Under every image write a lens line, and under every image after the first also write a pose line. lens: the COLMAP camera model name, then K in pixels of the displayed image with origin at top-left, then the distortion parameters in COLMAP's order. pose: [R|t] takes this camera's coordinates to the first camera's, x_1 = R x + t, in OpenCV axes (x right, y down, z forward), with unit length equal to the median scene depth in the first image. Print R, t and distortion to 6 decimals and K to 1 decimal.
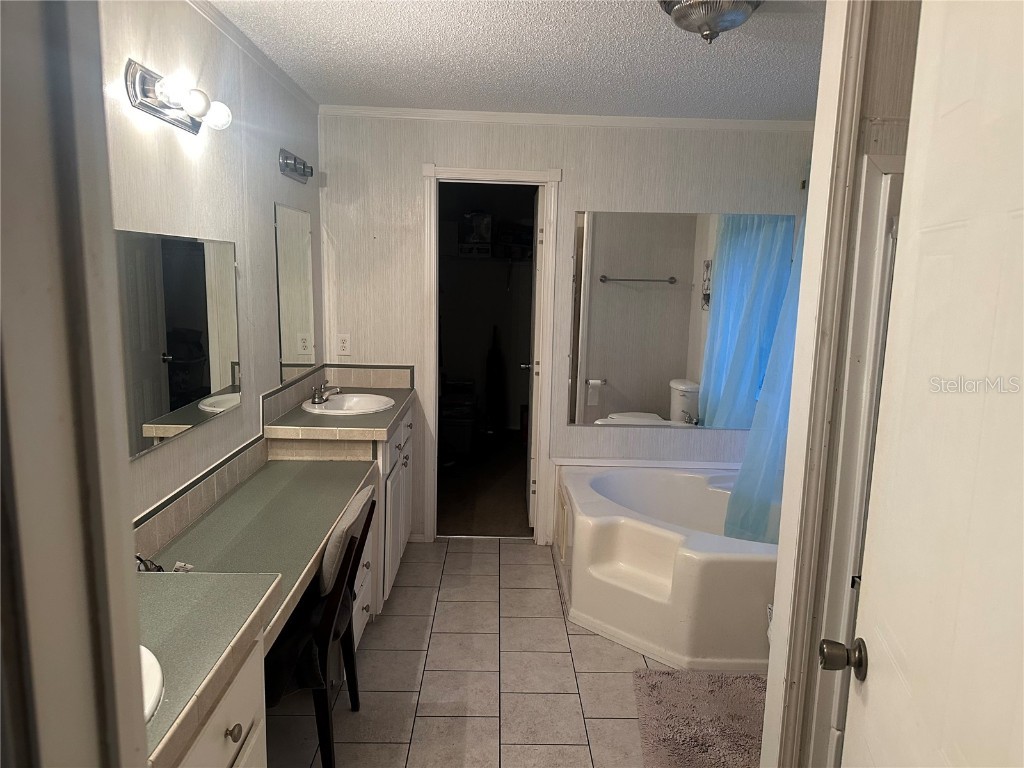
lens RADIAL K [[717.6, 0, 512.0], [0, 717.6, 384.0], [0, 0, 1]] dist [0.080575, -0.097233]
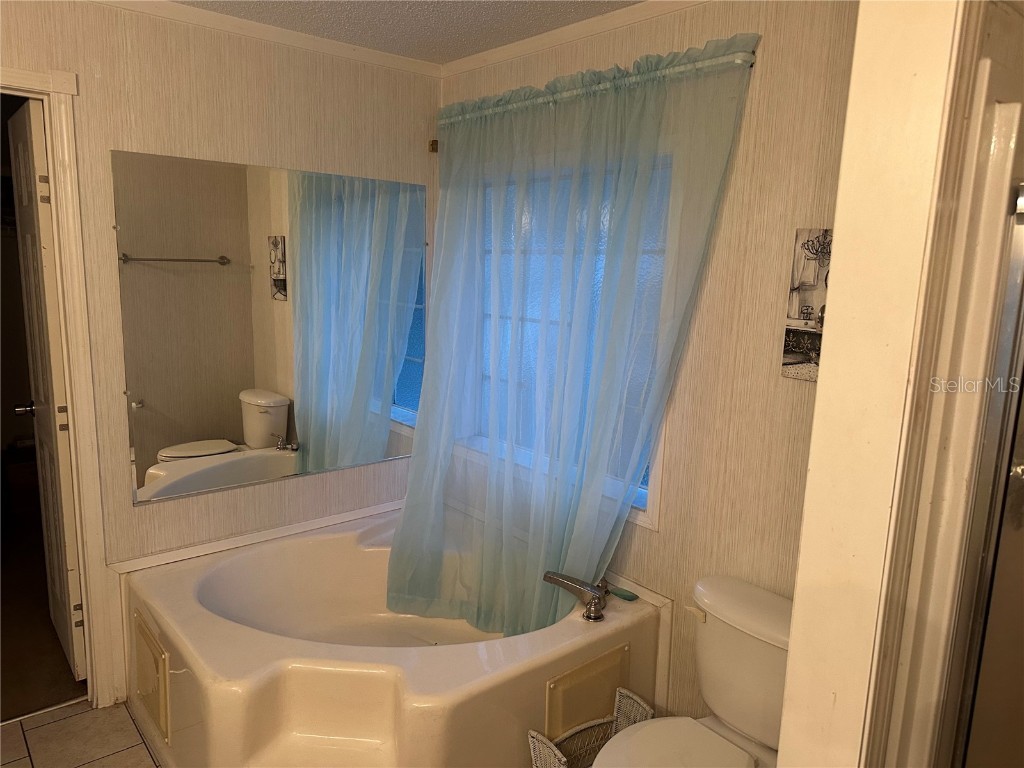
lens RADIAL K [[717.6, 0, 512.0], [0, 717.6, 384.0], [0, 0, 1]] dist [0.080575, -0.097233]
pose [[0.777432, -0.107046, 0.619791, -0.044411], [0.084406, 0.994253, 0.065846, -0.056660], [-0.623278, 0.001124, 0.782000, 0.307085]]
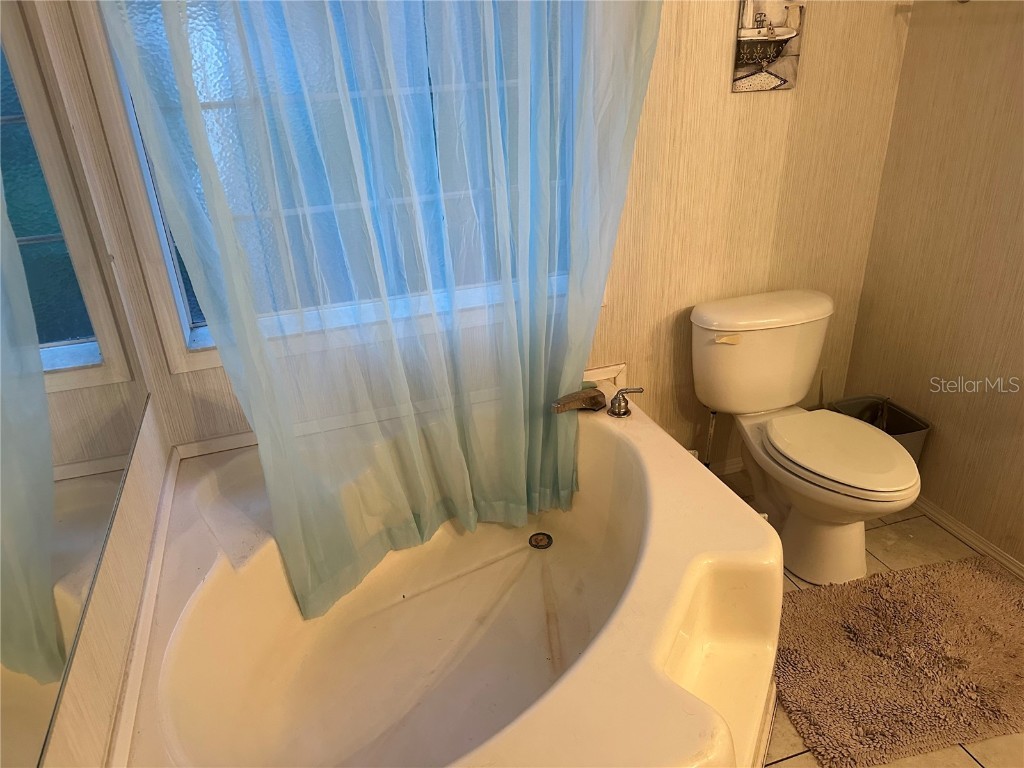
lens RADIAL K [[717.6, 0, 512.0], [0, 717.6, 384.0], [0, 0, 1]] dist [0.080575, -0.097233]
pose [[-0.296722, -0.411900, 0.861565, -0.070972], [0.181979, 0.861275, 0.474435, -0.104142], [-0.937464, 0.297562, -0.180602, 0.830909]]
